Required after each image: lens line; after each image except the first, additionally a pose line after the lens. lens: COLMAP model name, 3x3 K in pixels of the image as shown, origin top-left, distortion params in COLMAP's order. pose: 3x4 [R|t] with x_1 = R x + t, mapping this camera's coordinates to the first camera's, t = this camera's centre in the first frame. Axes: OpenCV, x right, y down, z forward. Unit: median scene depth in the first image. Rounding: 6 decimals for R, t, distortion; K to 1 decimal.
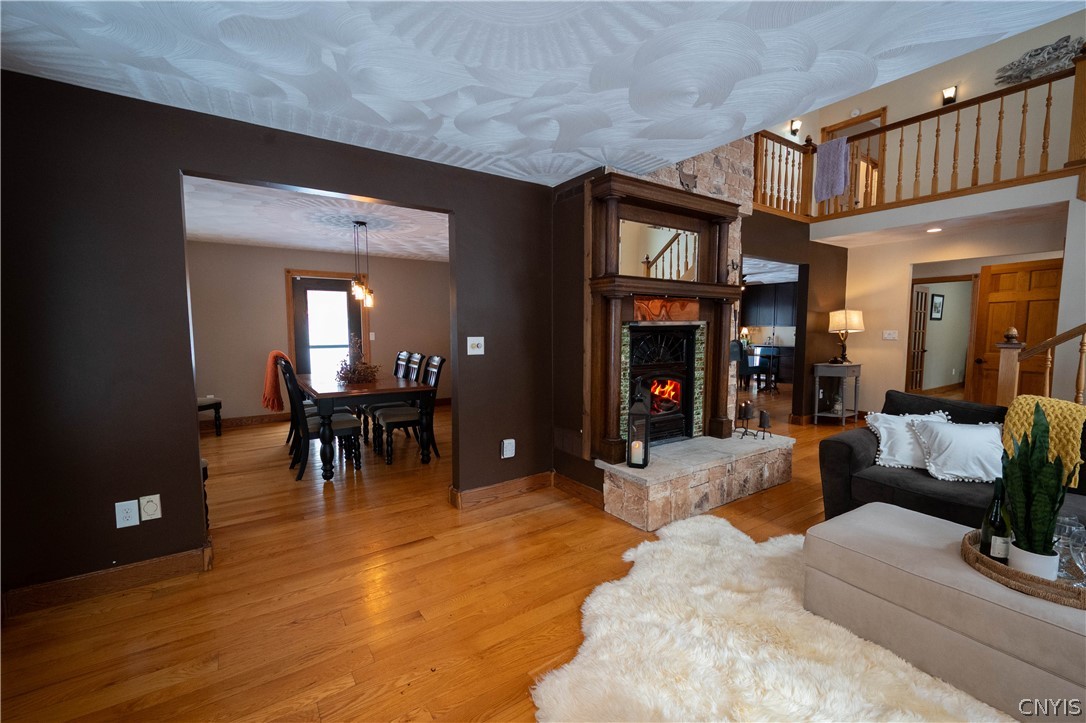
lens RADIAL K [[426.4, 0, 542.3], [0, 426.4, 364.1], [0, 0, 1]] dist [-0.000801, -0.000213]
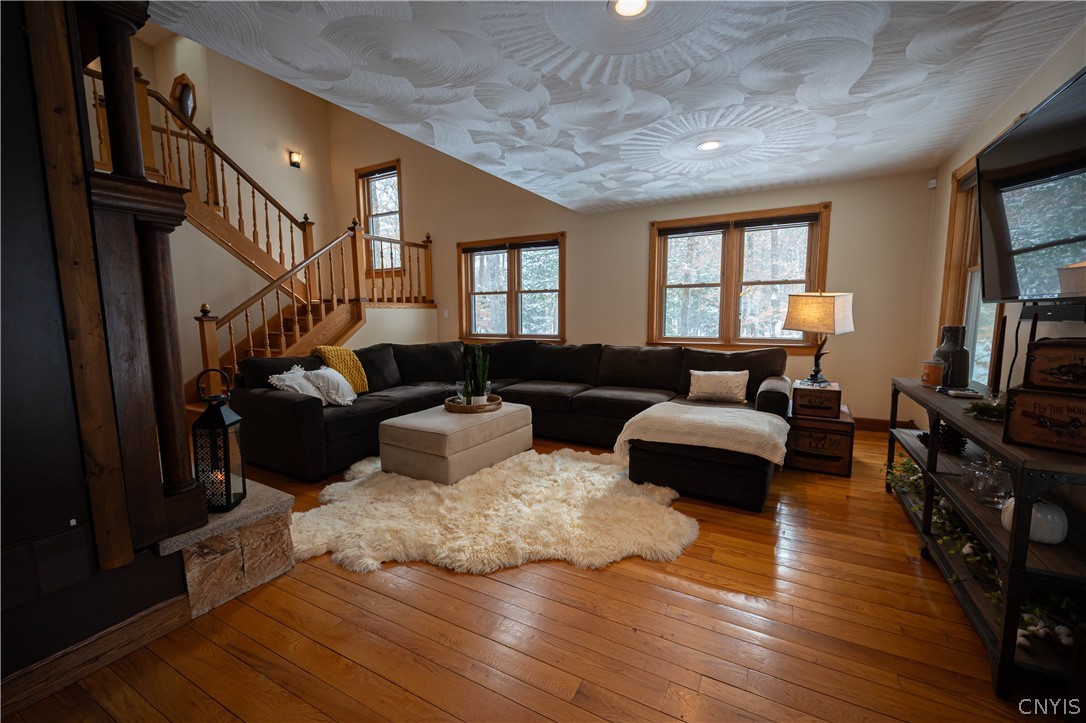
lens RADIAL K [[426.4, 0, 542.3], [0, 426.4, 364.1], [0, 0, 1]] dist [-0.000801, -0.000213]
pose [[-0.438551, -0.092869, 0.893895, -0.558813], [0.080241, 0.986628, 0.141870, -0.024432], [-0.895117, 0.133944, -0.425235, 0.860241]]
